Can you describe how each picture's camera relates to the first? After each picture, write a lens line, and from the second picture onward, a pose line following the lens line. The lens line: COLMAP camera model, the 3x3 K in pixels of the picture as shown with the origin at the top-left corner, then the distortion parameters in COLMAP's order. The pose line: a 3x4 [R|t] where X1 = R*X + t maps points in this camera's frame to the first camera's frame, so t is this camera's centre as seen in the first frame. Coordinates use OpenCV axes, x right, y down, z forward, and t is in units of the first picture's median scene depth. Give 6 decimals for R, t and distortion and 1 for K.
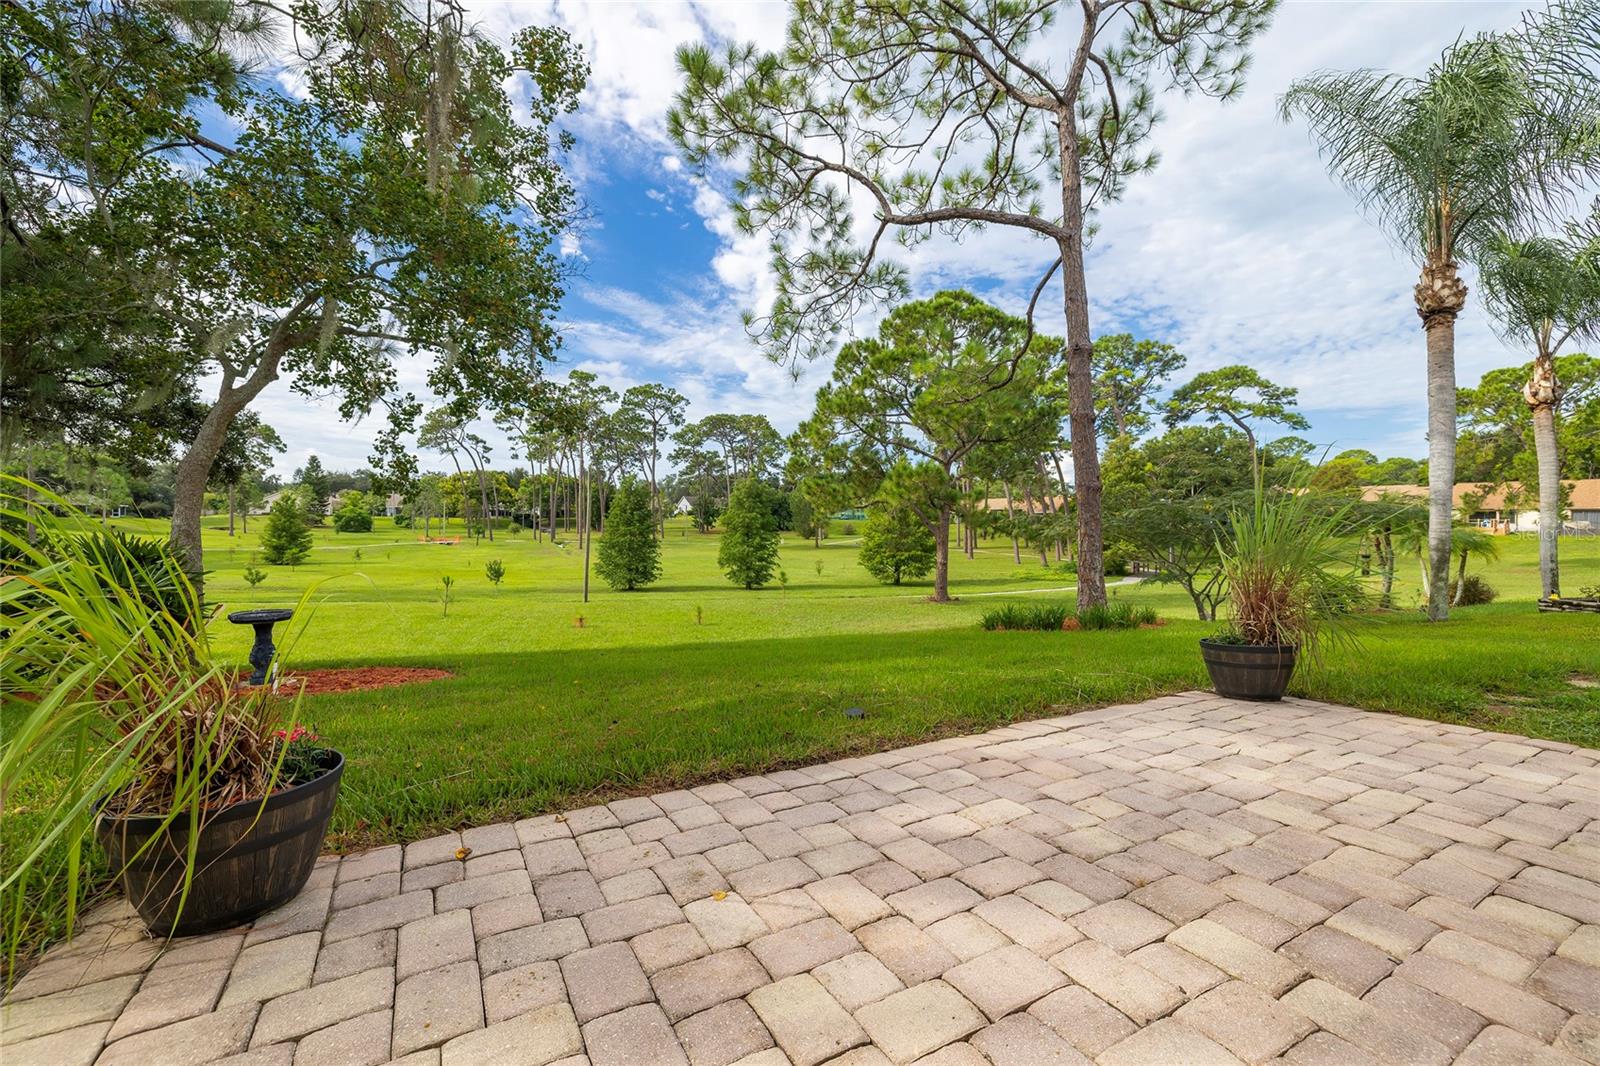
lens RADIAL K [[668.9, 0, 792.0], [0, 668.9, 532.1], [0, 0, 1]] dist [0.001539, -0.000068]
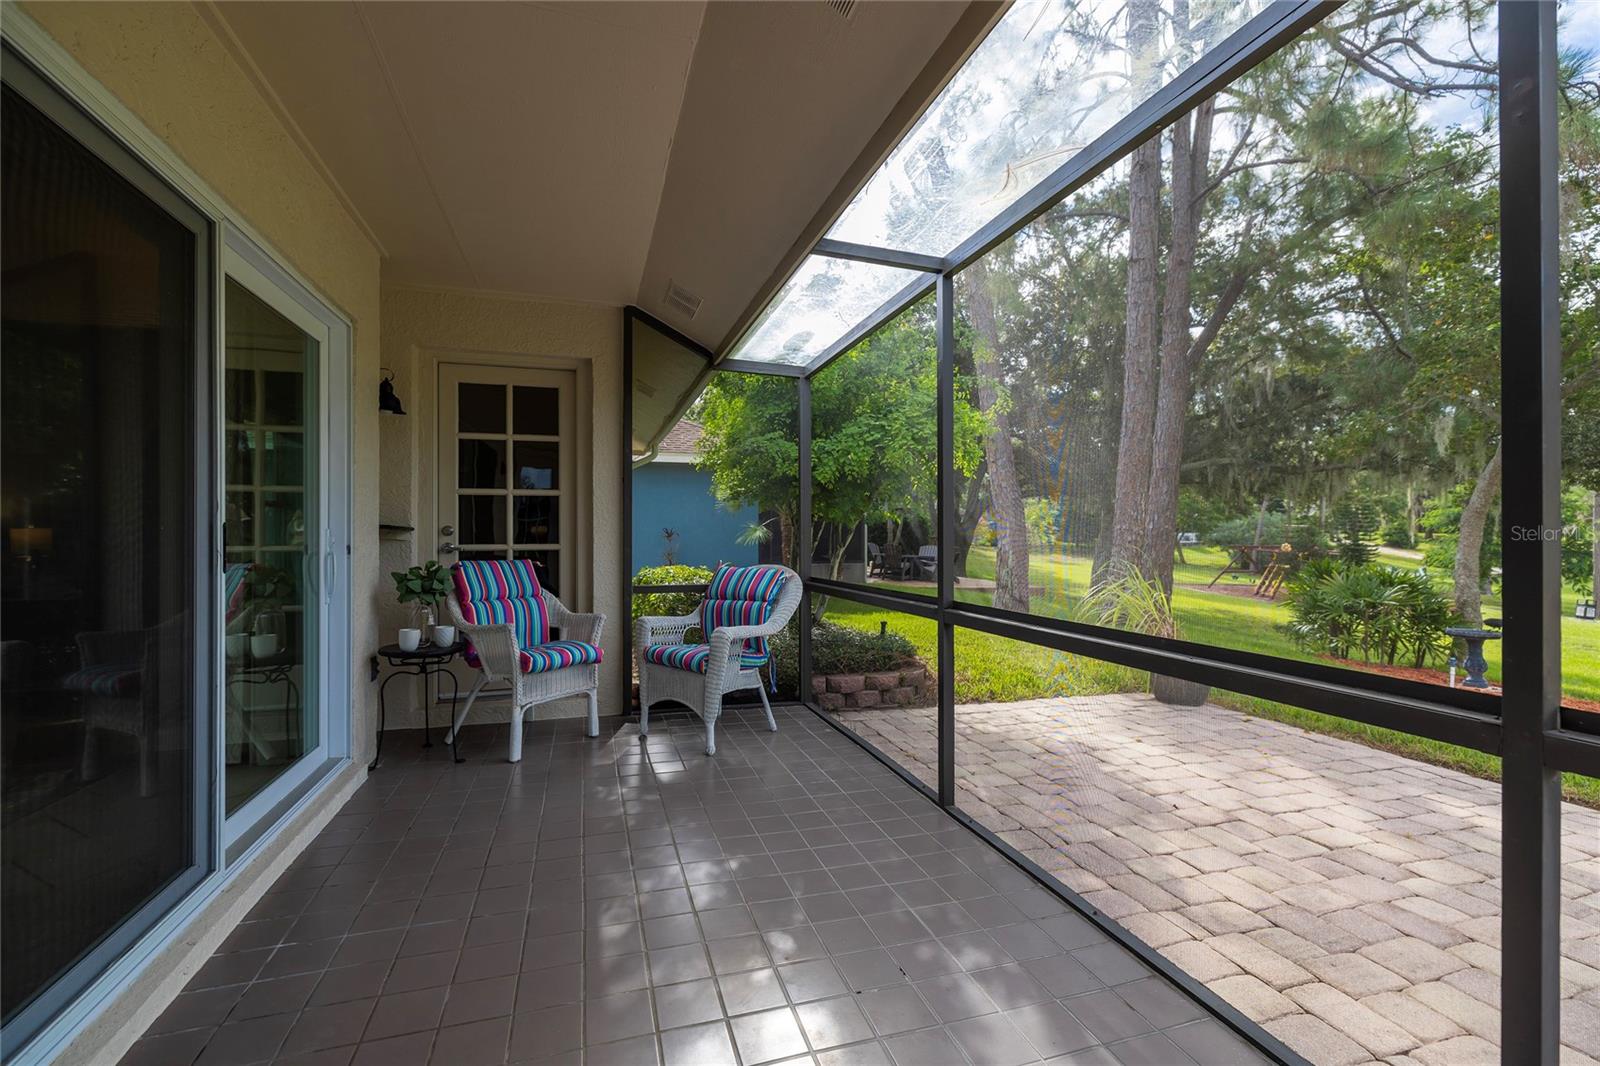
lens RADIAL K [[685.3, 0, 800.2], [0, 685.3, 531.5], [0, 0, 1]] dist [0.002008, 0.000619]
pose [[-0.190611, -0.012018, -0.981592, 0.153223], [-0.014390, 0.999852, -0.009448, -0.007840], [0.981560, 0.012325, -0.190755, -0.002593]]
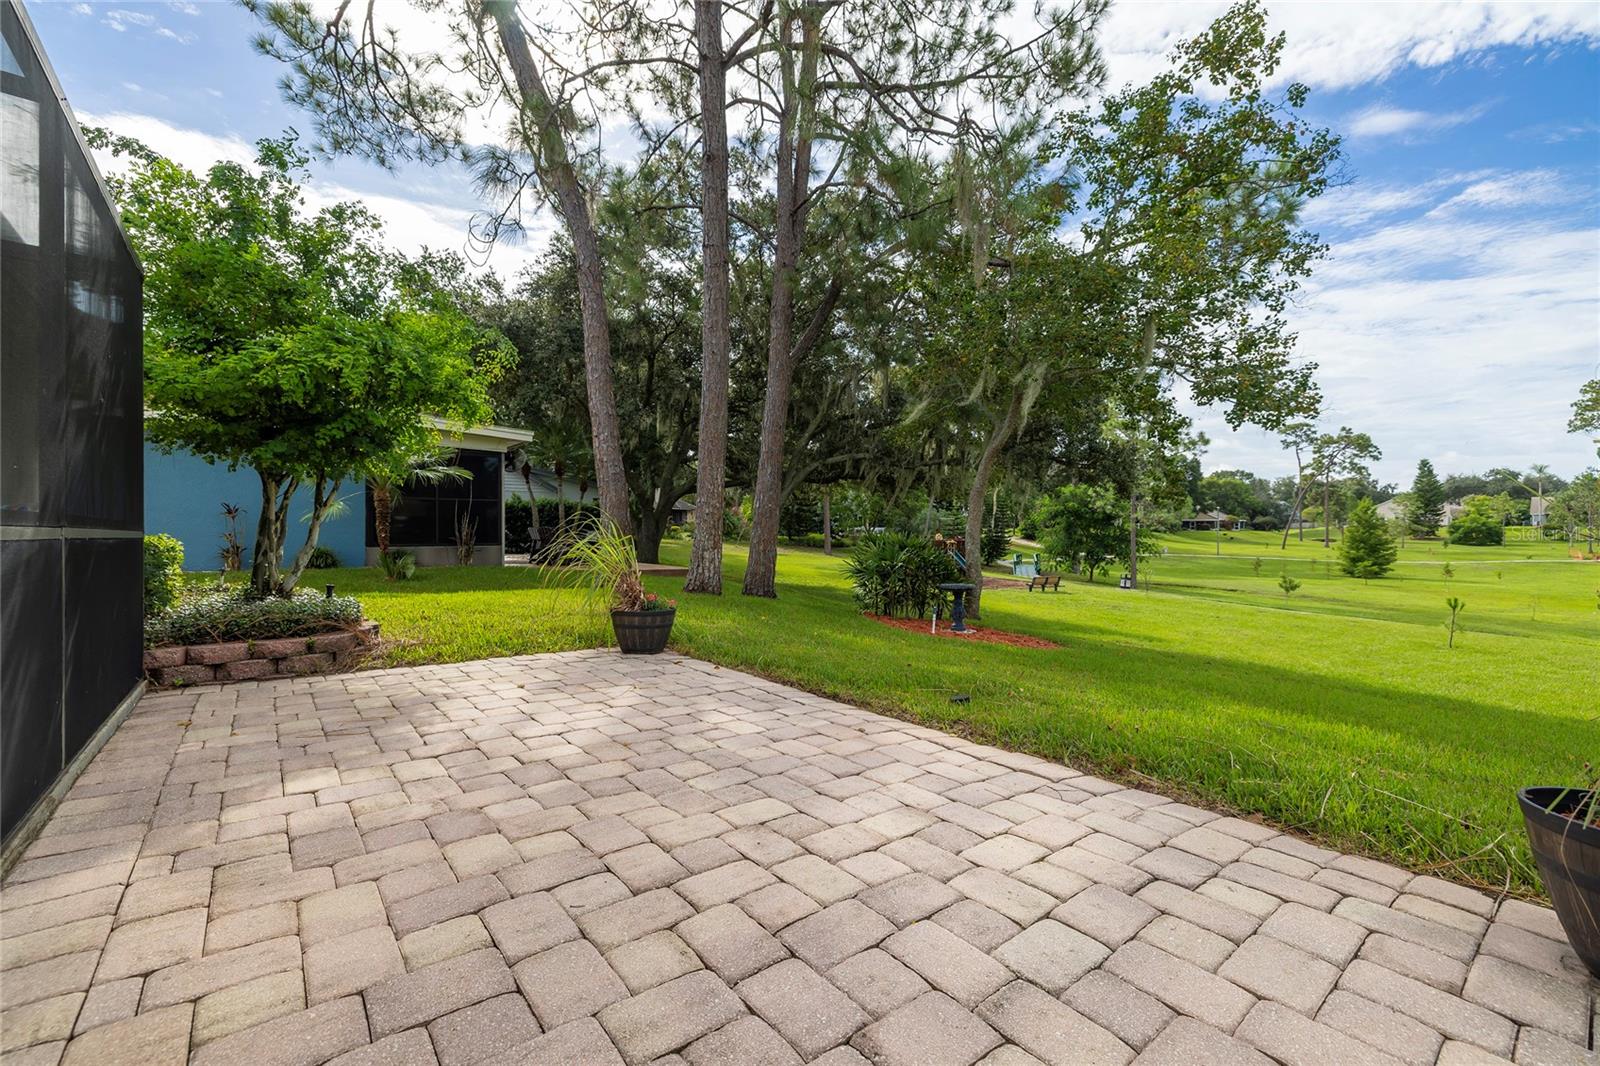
lens RADIAL K [[668.9, 0, 792.4], [0, 668.9, 528.5], [0, 0, 1]] dist [0.001539, -0.000068]
pose [[0.166150, -0.012389, -0.986023, 0.140997], [-0.011248, 0.999832, -0.014458, 0.003413], [0.986036, 0.013493, 0.165983, 0.075093]]
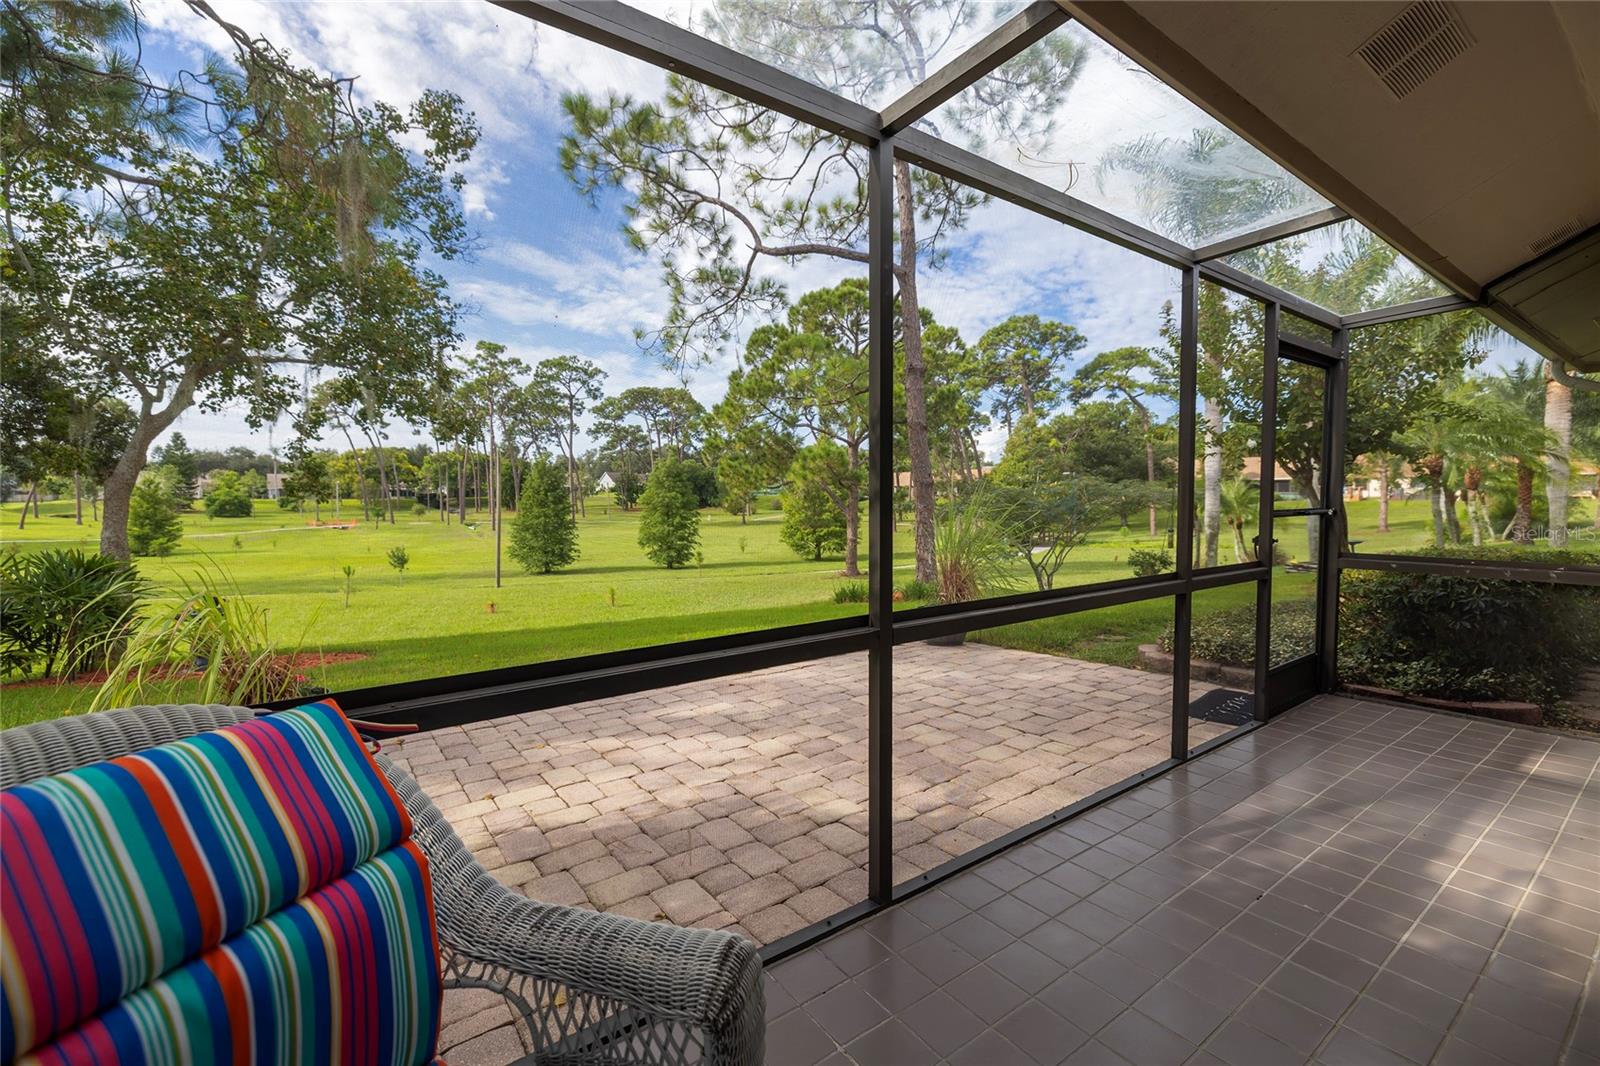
lens RADIAL K [[685.3, 0, 807.6], [0, 685.3, 518.8], [0, 0, 1]] dist [0.002008, 0.000619]
pose [[0.992311, -0.019514, 0.122222, 0.029109], [0.017224, 0.999656, 0.019770, -0.010516], [-0.122566, -0.017512, 0.992306, -0.072771]]
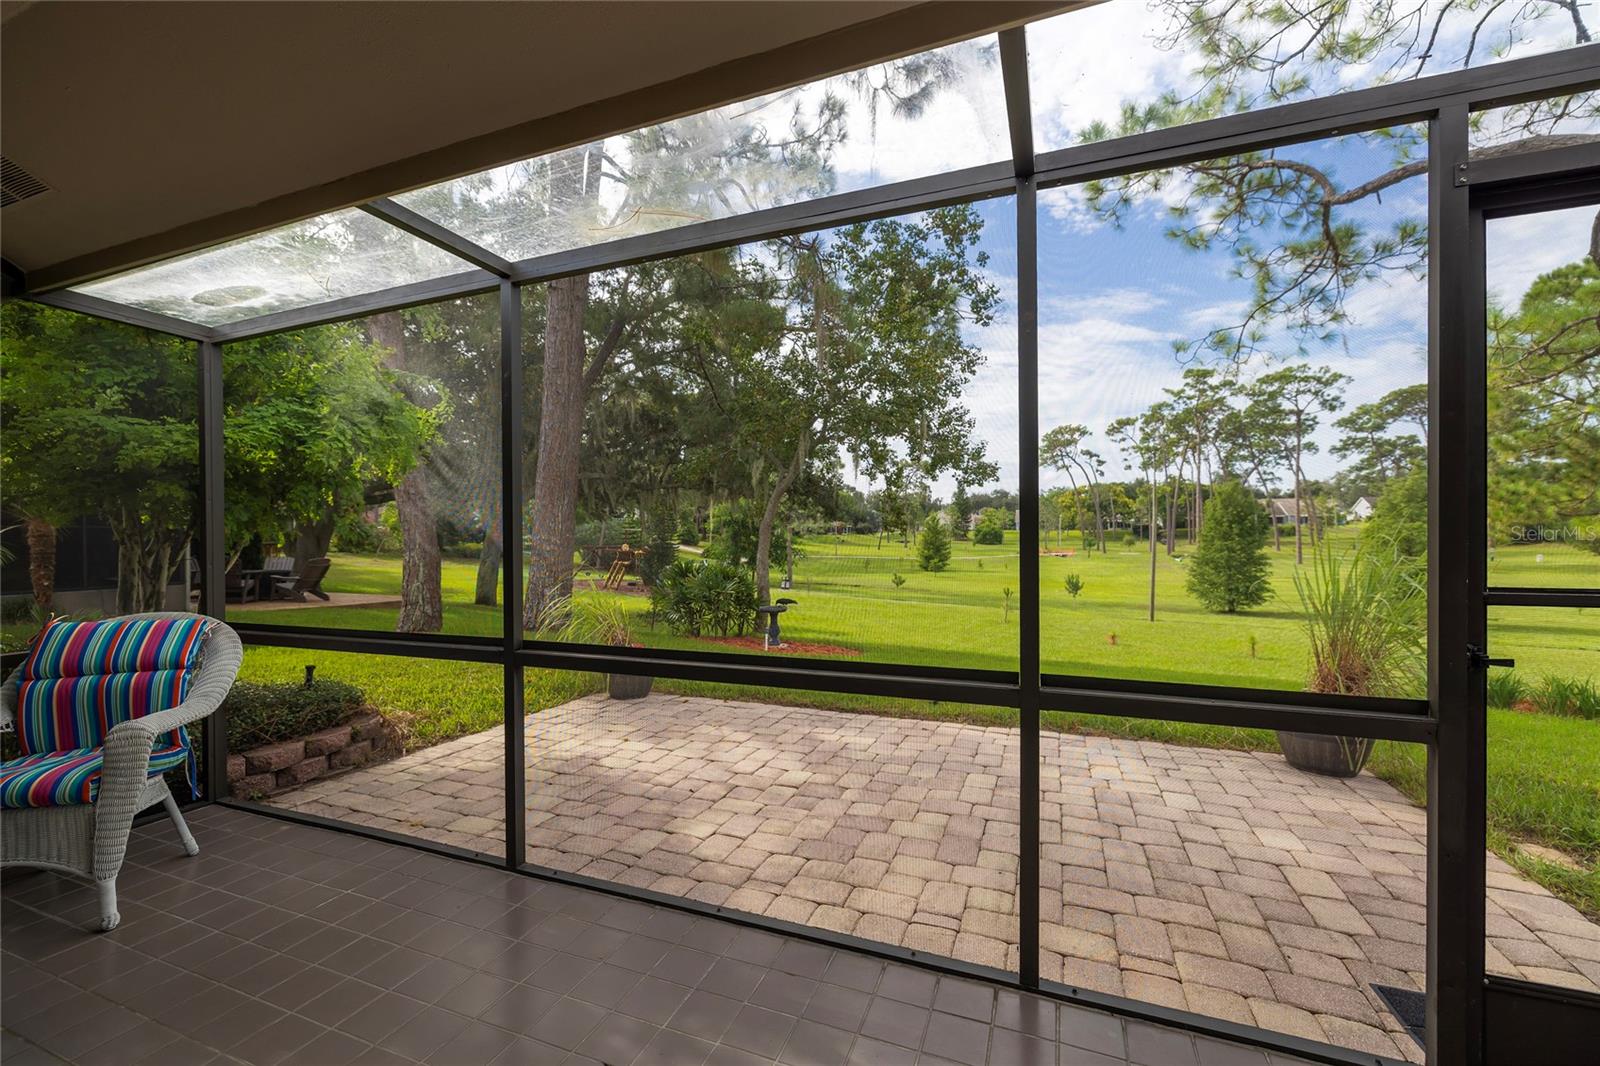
lens RADIAL K [[668.9, 0, 793.0], [0, 668.9, 532.2], [0, 0, 1]] dist [0.001539, -0.000068]
pose [[0.635045, -0.014014, -0.772348, 0.142512], [0.002192, 0.999864, -0.016340, -0.012062], [0.772472, 0.008684, 0.634989, -0.029926]]
